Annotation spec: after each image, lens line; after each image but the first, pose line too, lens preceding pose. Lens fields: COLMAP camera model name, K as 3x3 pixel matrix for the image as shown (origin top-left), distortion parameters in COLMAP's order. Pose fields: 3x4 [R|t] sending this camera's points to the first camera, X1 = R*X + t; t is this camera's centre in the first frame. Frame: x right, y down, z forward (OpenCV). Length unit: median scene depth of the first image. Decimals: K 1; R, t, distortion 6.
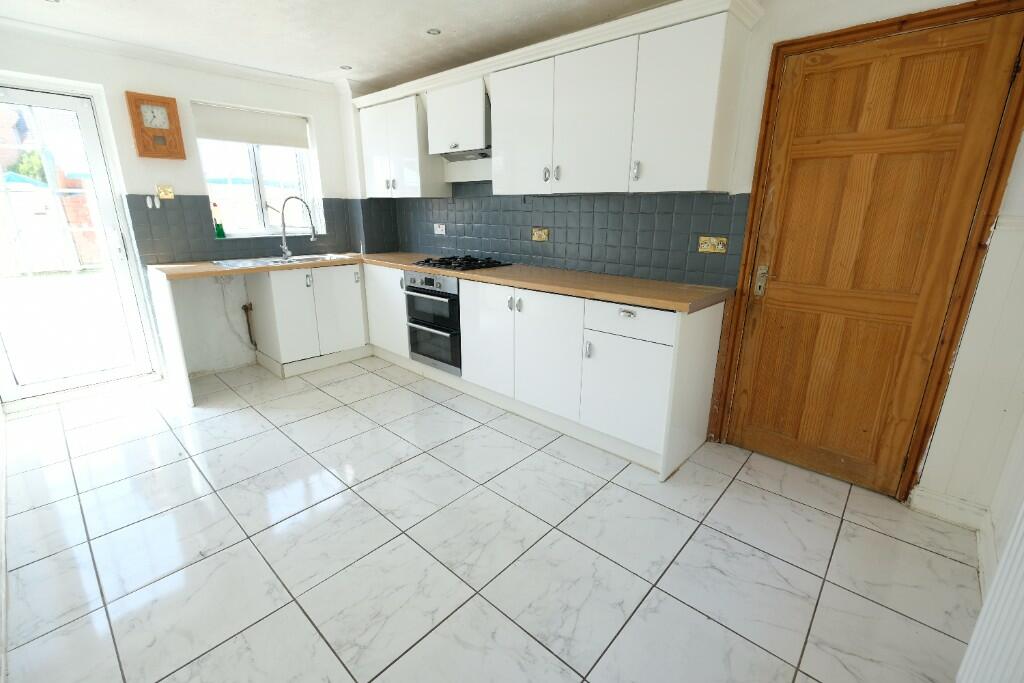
lens RADIAL K [[447.0, 0, 514.6], [0, 447.0, 335.7], [0, 0, 1]] dist [-0.001402, 0.000252]
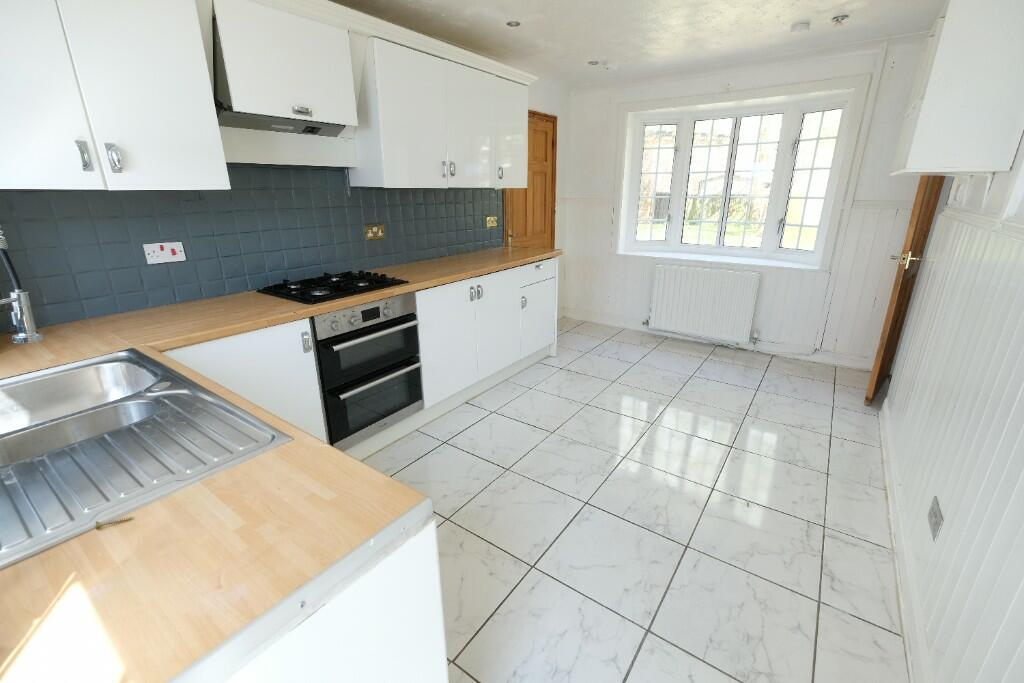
lens RADIAL K [[447.0, 0, 514.6], [0, 447.0, 335.7], [0, 0, 1]] dist [-0.001402, 0.000252]
pose [[-0.124926, -0.312034, 0.941822, -0.898080], [0.278919, 0.899932, 0.335152, -0.265457], [-0.952154, 0.304561, -0.025393, 0.833188]]
